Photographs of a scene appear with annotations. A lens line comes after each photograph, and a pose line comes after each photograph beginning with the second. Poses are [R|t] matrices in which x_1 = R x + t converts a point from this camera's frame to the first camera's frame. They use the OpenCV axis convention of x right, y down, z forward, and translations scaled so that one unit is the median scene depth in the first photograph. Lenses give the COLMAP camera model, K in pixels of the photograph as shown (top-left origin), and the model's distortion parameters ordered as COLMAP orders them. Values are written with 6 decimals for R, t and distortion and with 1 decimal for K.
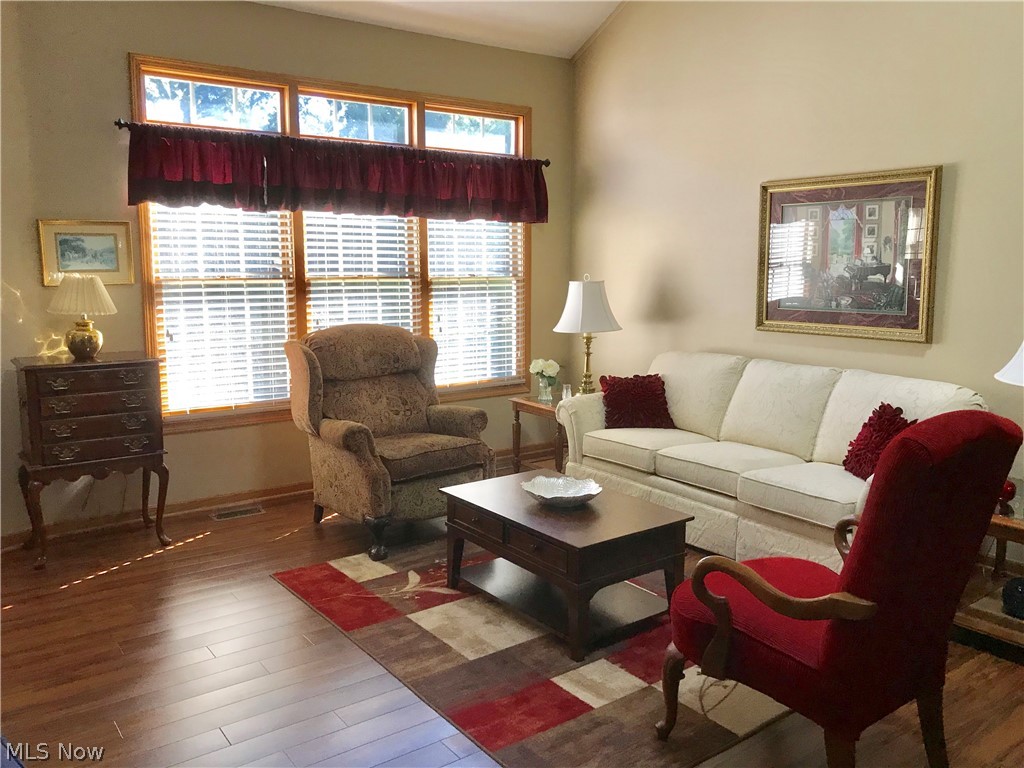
lens RADIAL K [[836.7, 0, 521.3], [0, 836.7, 391.2], [0, 0, 1]] dist [0.014980, -0.021901]
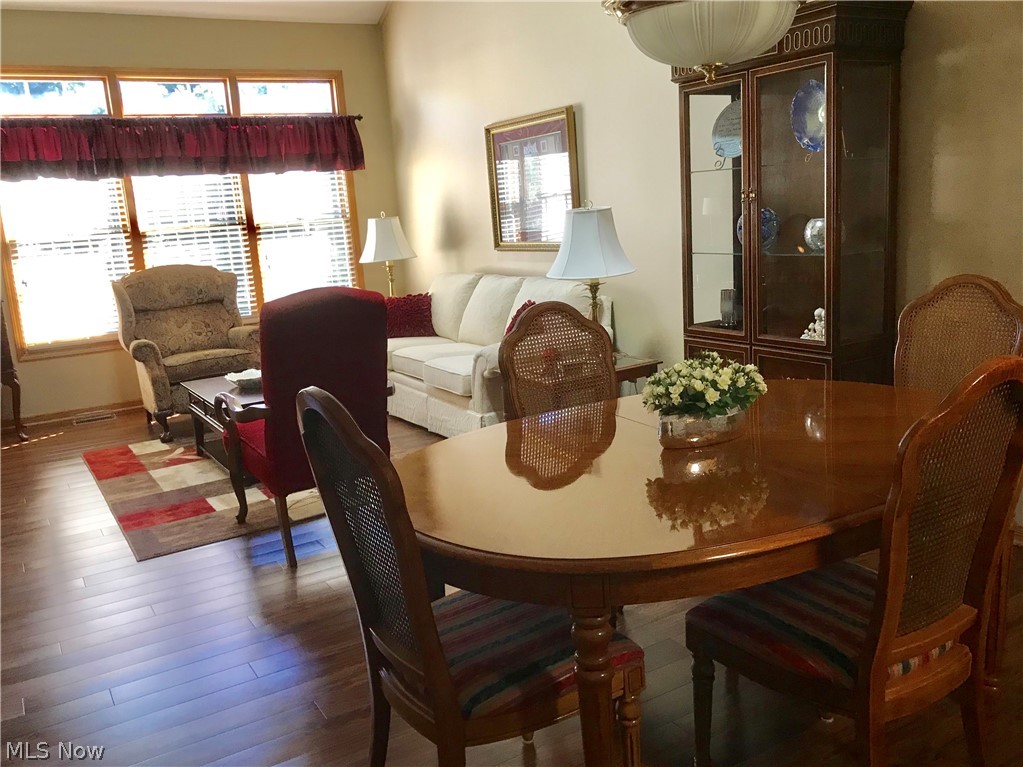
lens RADIAL K [[916.2, 0, 522.1], [0, 916.2, 381.6], [0, 0, 1]] dist [0.020684, 0.045005]
pose [[0.991558, -0.047914, -0.120490, 0.480256], [0.053189, 0.997744, 0.040954, 0.064719], [0.118256, -0.047017, 0.991869, -0.311684]]
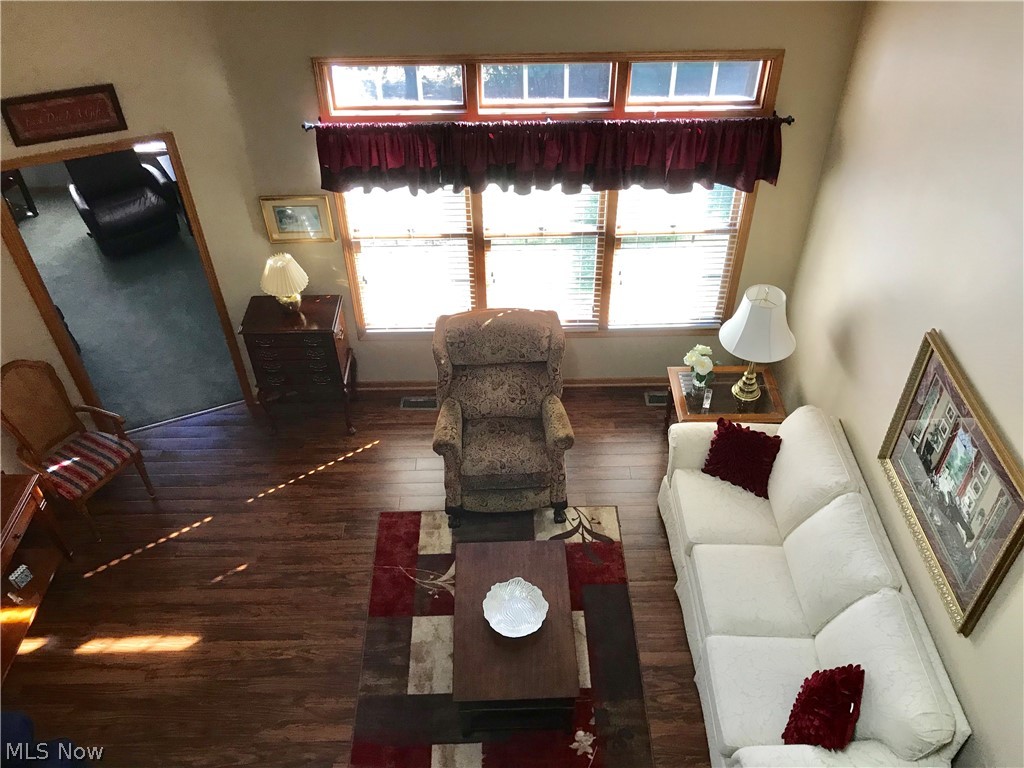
lens RADIAL K [[836.7, 0, 514.2], [0, 836.7, 382.1], [0, 0, 1]] dist [0.014980, -0.021901]
pose [[0.807323, 0.385541, -0.446752, 0.342125], [-0.078157, 0.820255, 0.566633, -0.622139], [0.584911, -0.422539, 0.692344, 0.210196]]
